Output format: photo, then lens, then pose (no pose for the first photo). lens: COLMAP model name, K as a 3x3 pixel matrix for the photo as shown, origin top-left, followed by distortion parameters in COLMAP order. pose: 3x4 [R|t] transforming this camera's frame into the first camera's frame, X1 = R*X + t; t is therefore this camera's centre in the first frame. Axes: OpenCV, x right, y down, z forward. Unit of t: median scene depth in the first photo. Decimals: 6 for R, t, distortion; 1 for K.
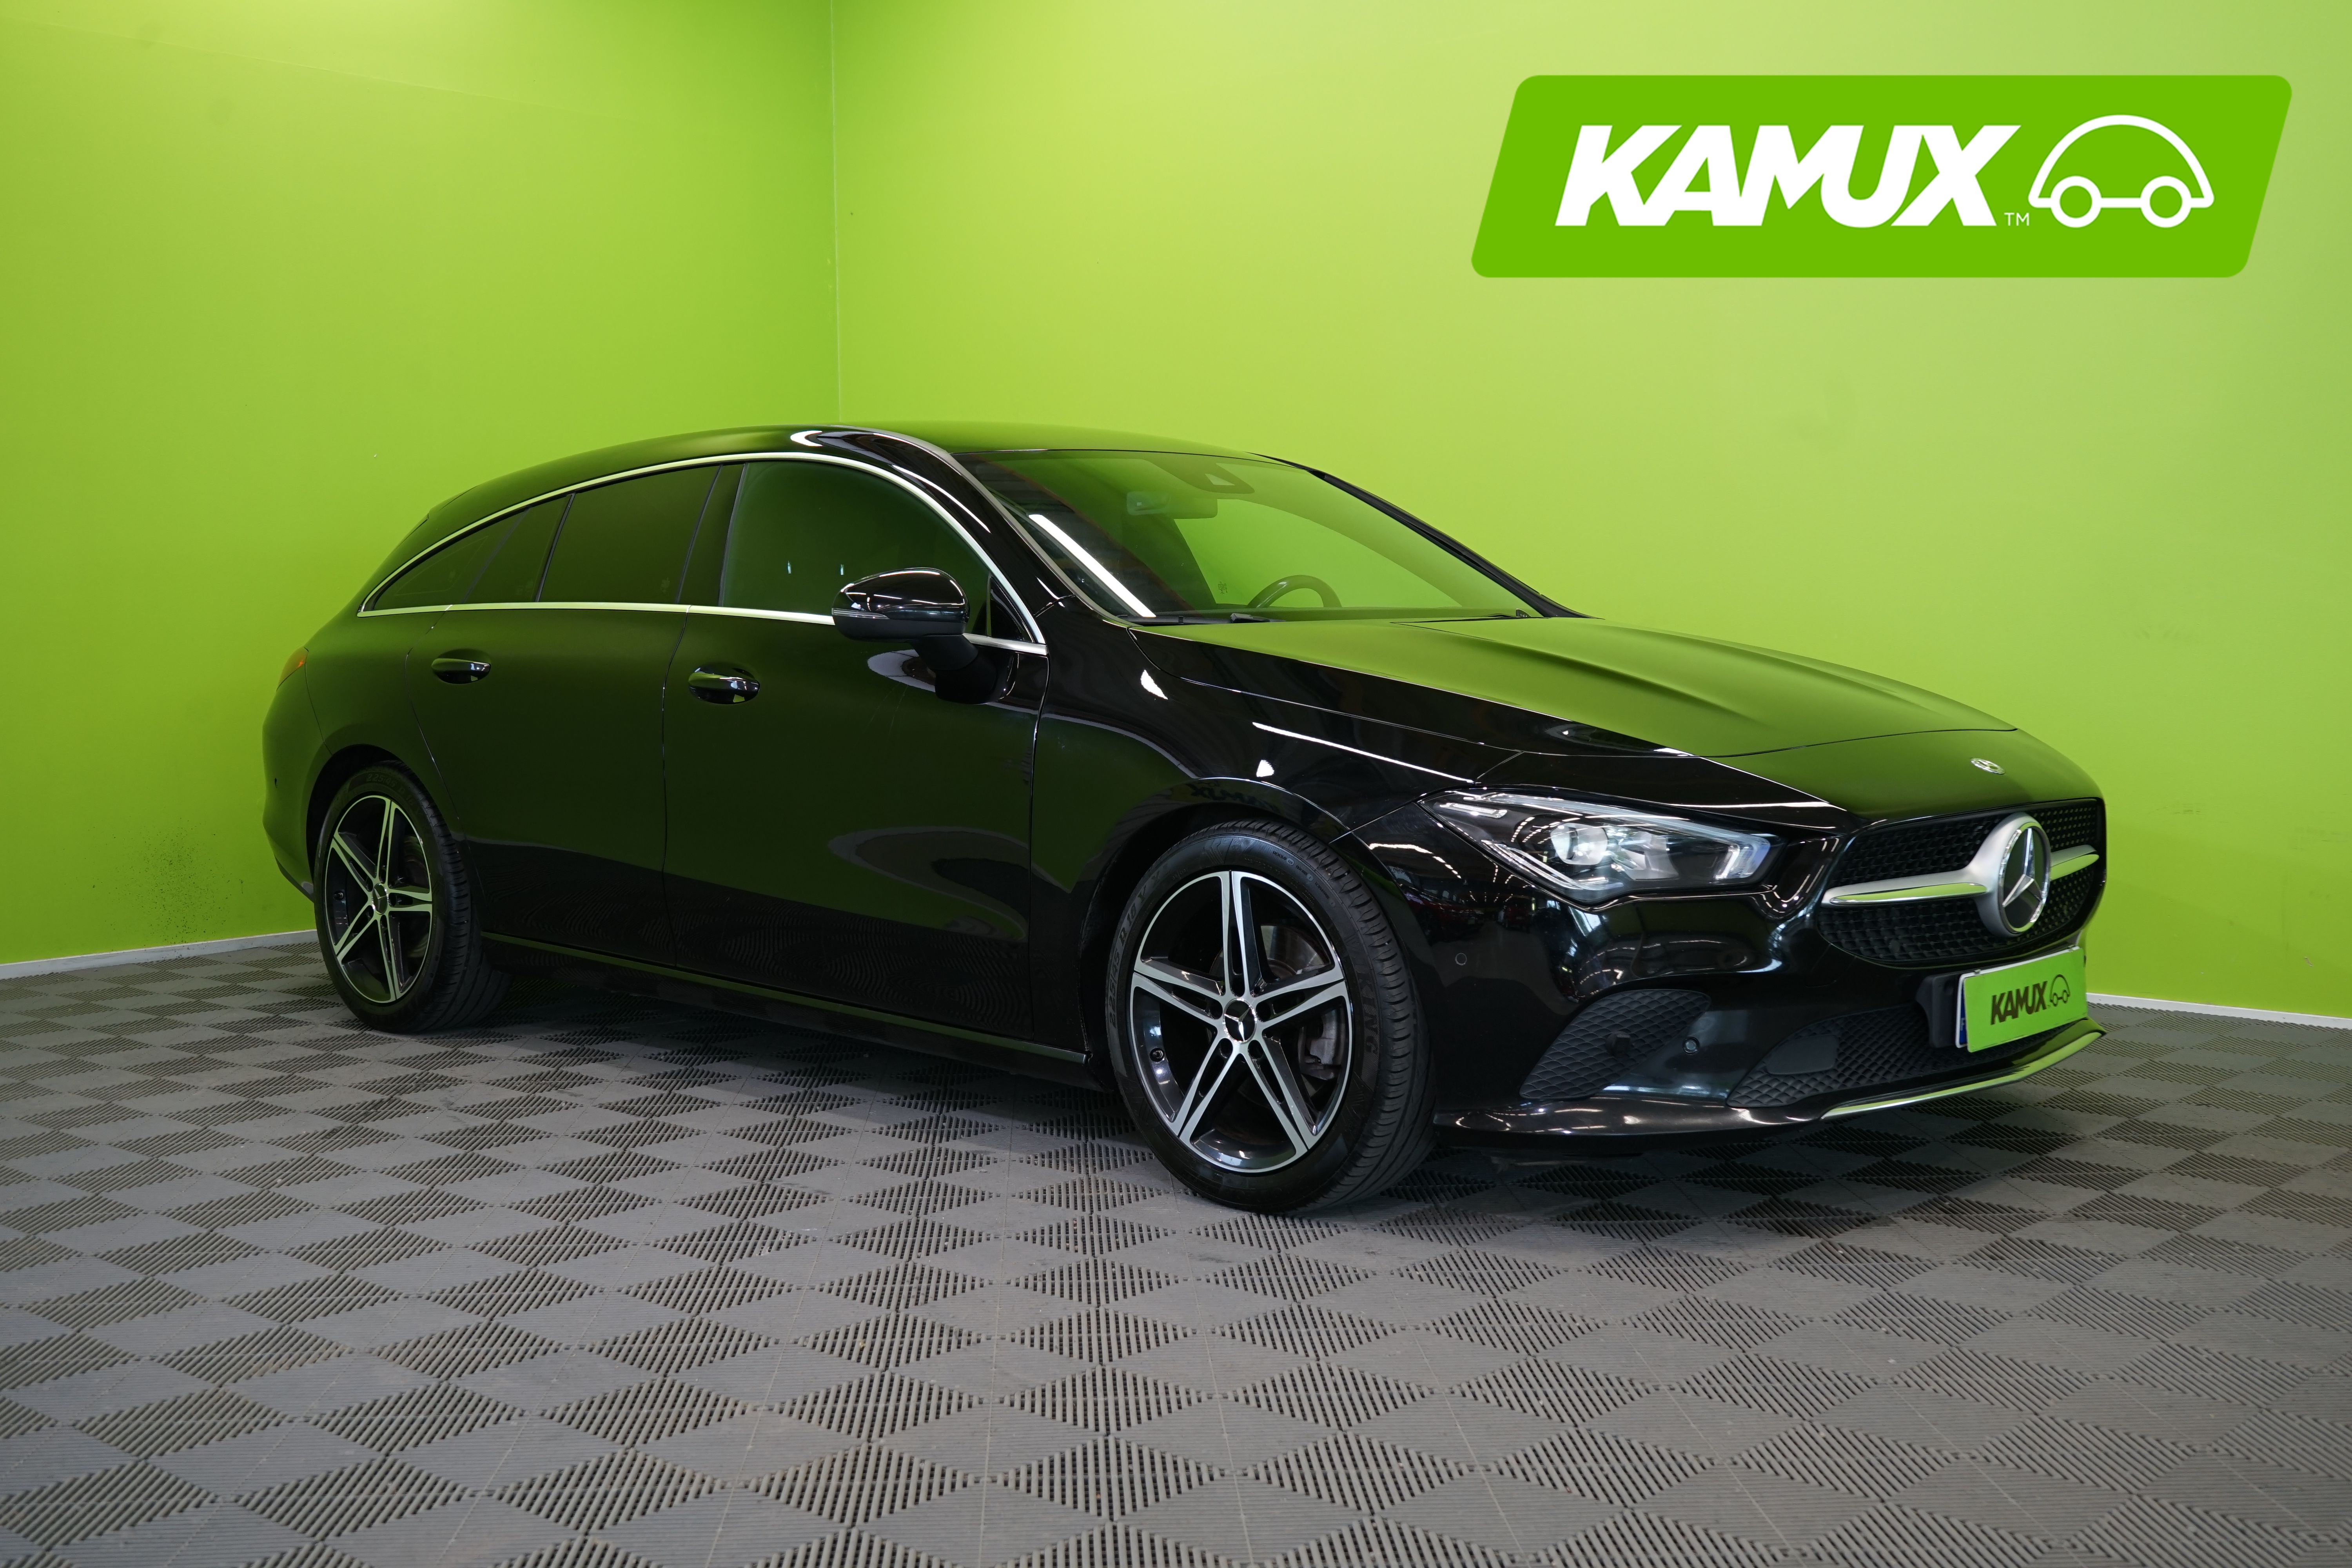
lens RADIAL K [[2639.1, 0, 1175.1], [0, 2639.1, 791.4], [0, 0, 1]] dist [0.024589, 0.000000]
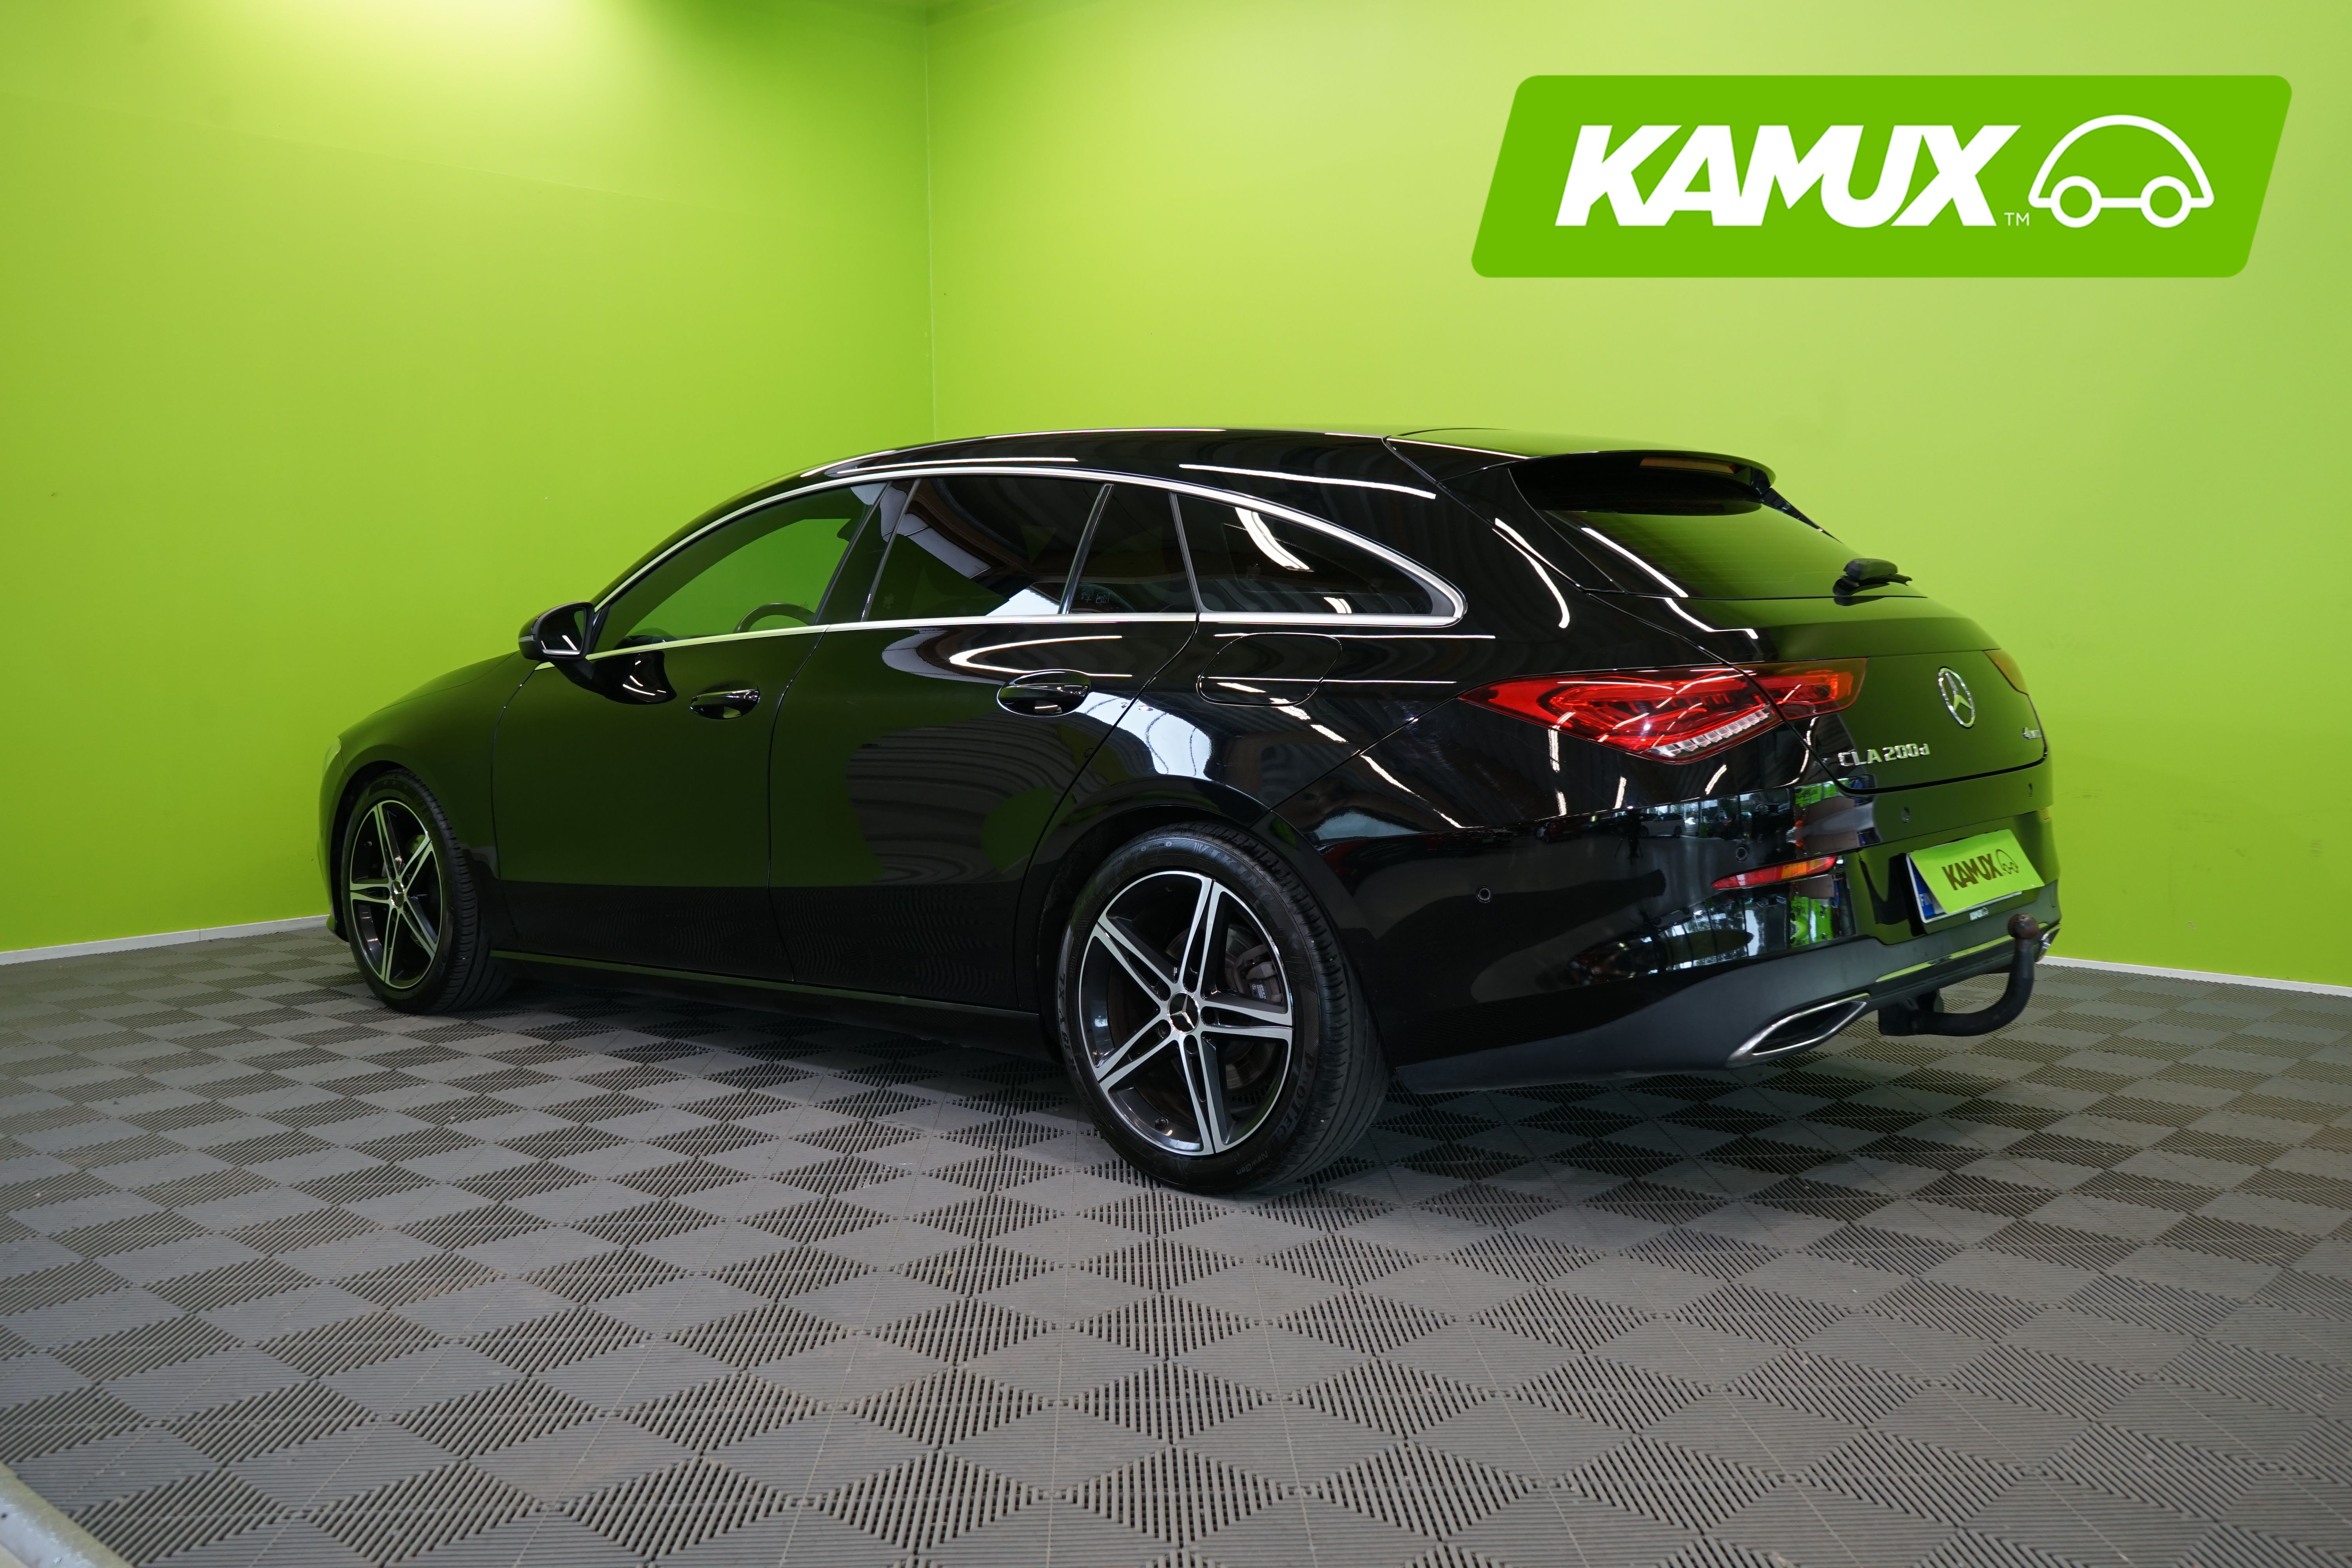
lens RADIAL K [[2060.5, 0, 1179.9], [0, 2060.5, 768.5], [0, 0, 1]] dist [0.012195, -0.003790]
pose [[0.999917, -0.001601, -0.012781, -0.007964], [0.001609, 0.999998, 0.000668, -0.008353], [0.012780, -0.000688, 0.999918, 0.118862]]
